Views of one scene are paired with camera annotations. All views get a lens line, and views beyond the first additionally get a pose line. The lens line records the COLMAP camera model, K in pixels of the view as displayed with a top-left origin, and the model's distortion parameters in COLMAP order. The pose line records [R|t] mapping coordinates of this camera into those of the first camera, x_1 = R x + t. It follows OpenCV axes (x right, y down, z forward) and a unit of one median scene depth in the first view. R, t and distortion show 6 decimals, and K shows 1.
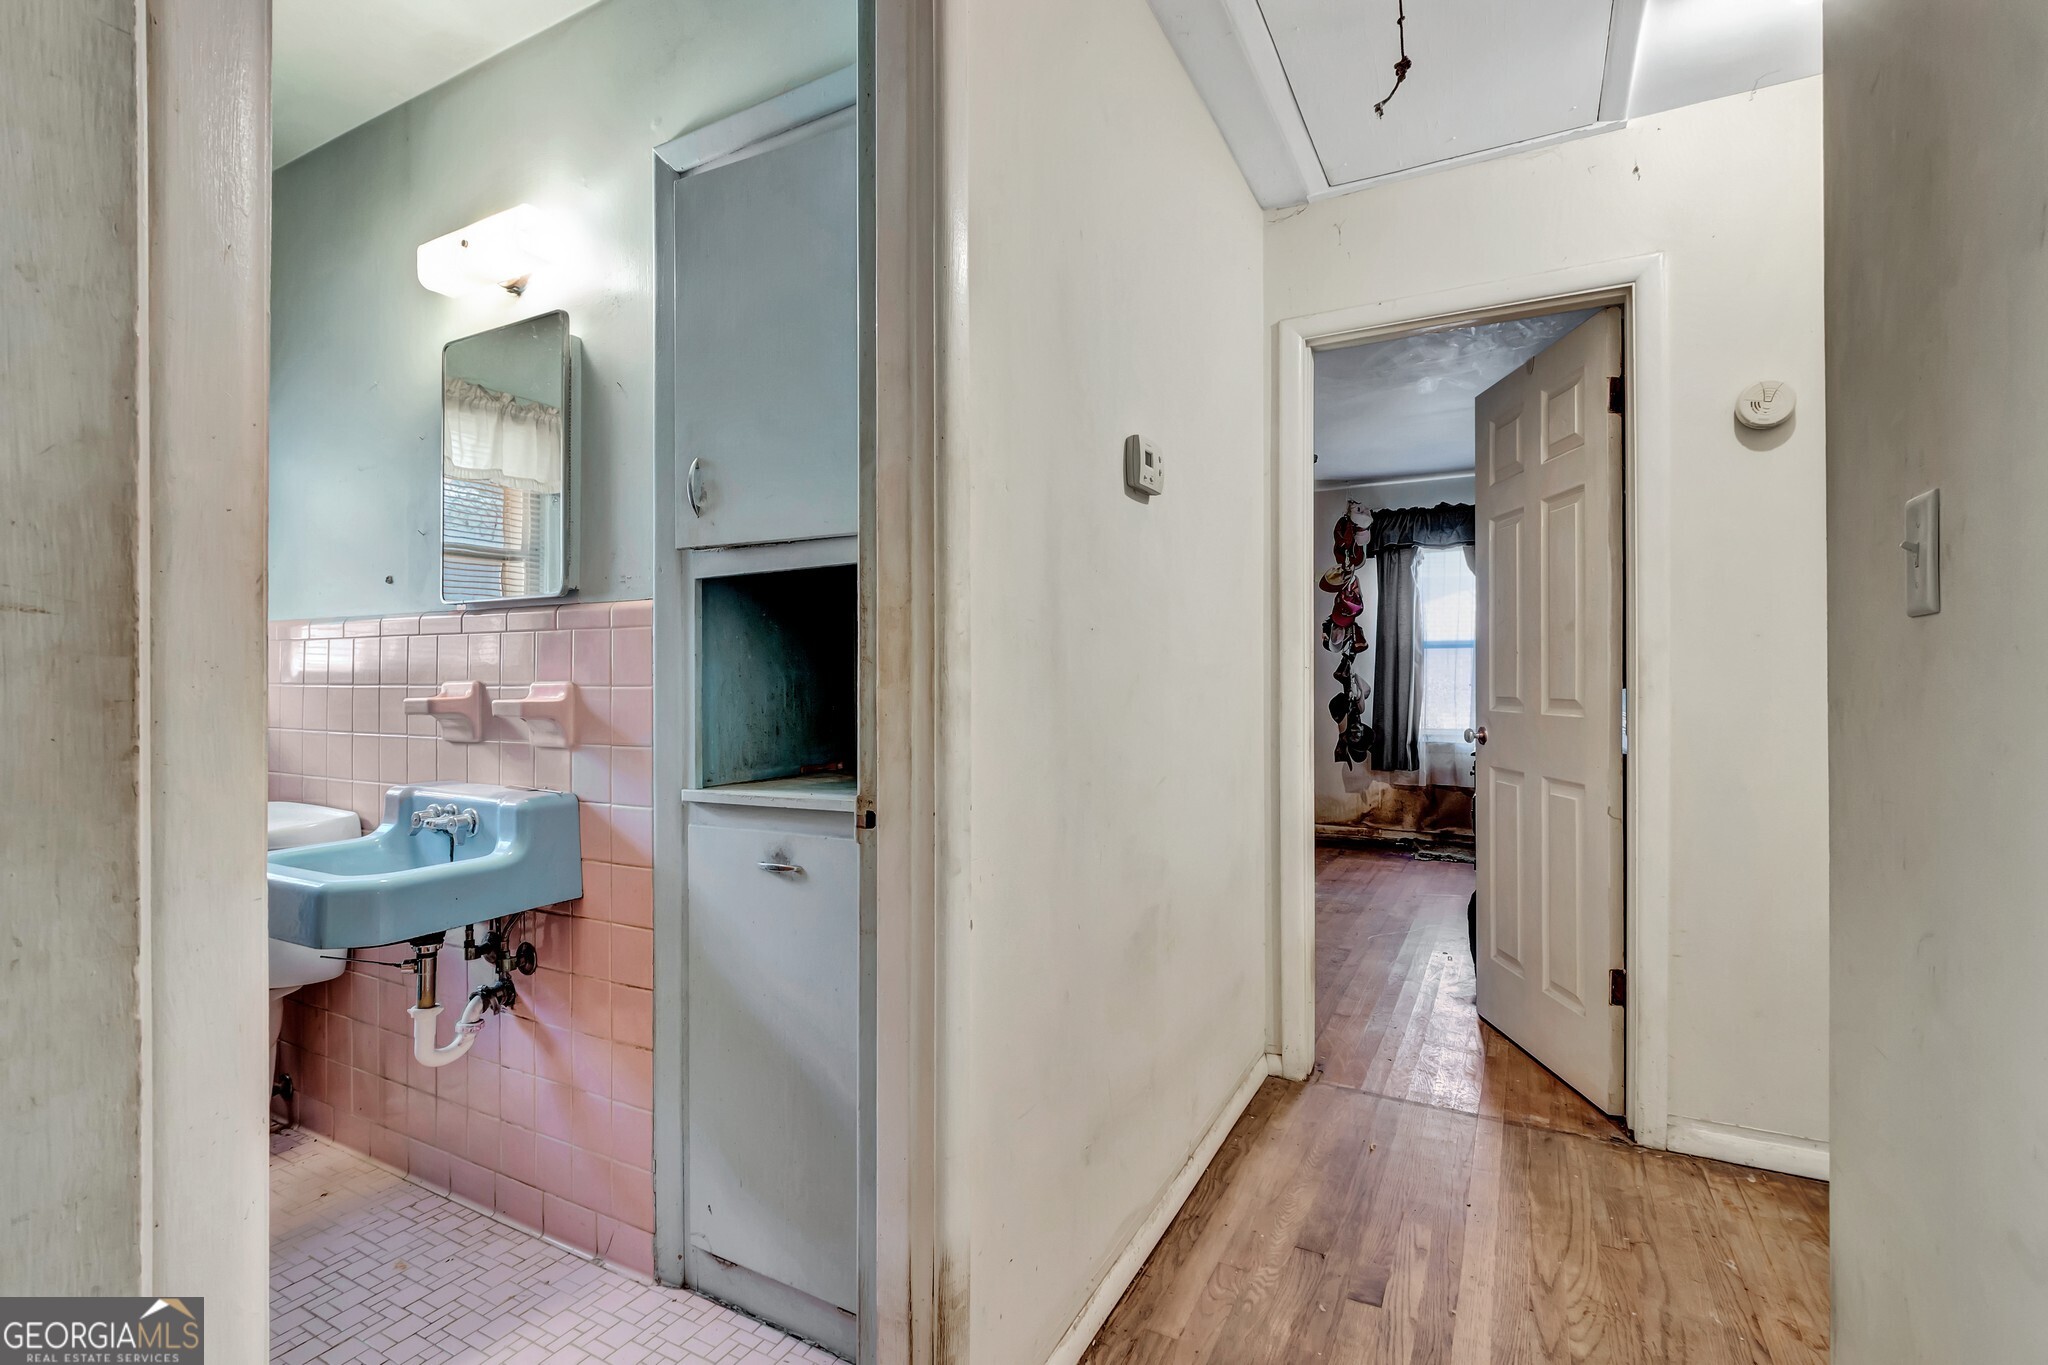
lens RADIAL K [[962.2, 0, 1014.5], [0, 962.2, 691.4], [0, 0, 1]] dist [-0.004250, -0.001627]
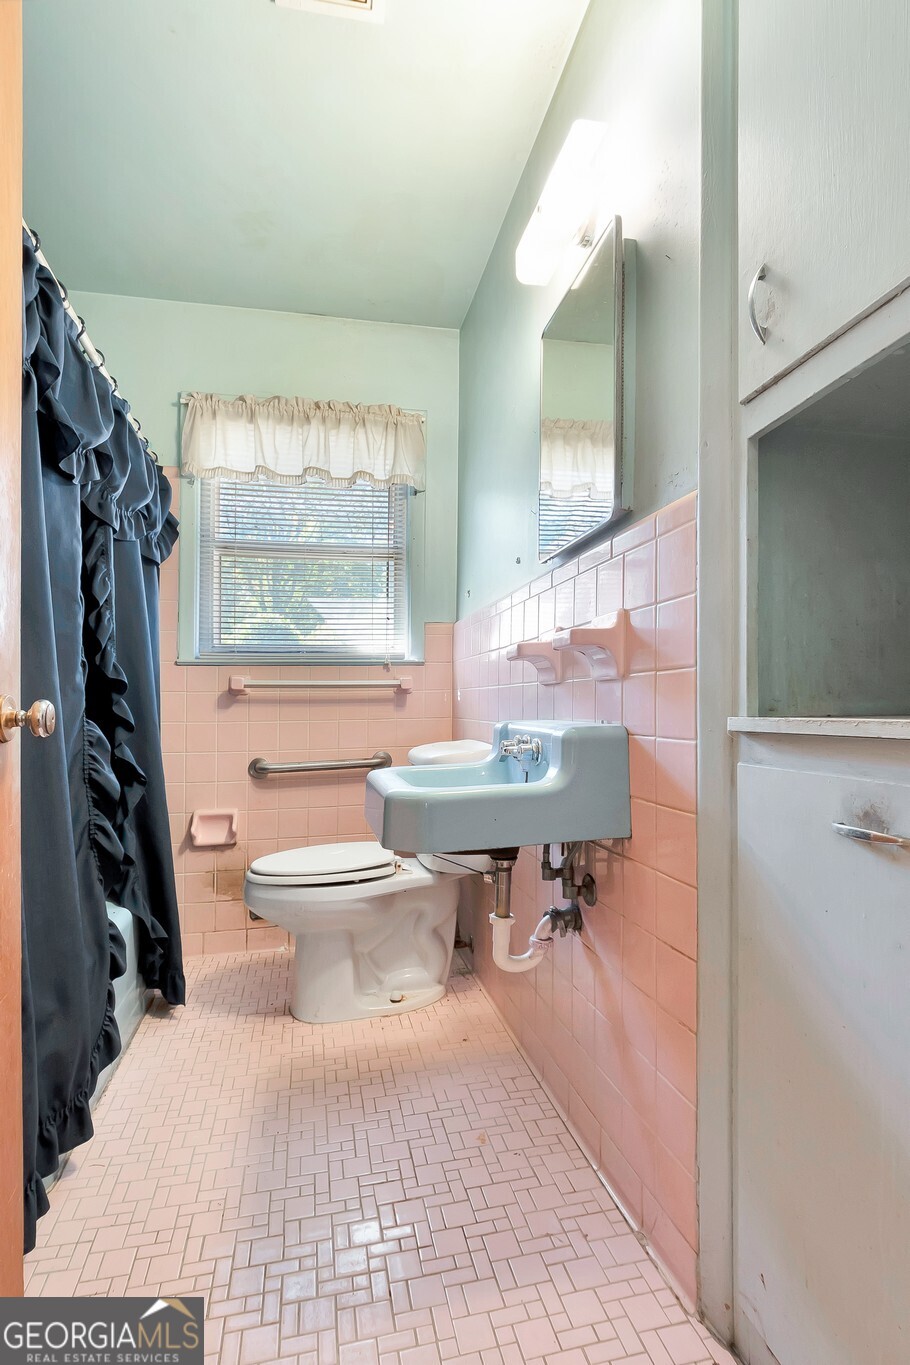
lens RADIAL K [[641.3, 0, 429.2], [0, 641.3, 724.9], [0, 0, 1]] dist [-0.004250, -0.001627]
pose [[0.625577, 0.010138, -0.780097, -0.090910], [0.018157, 0.999456, 0.027550, 0.085750], [0.779951, -0.031399, 0.625052, 0.468407]]
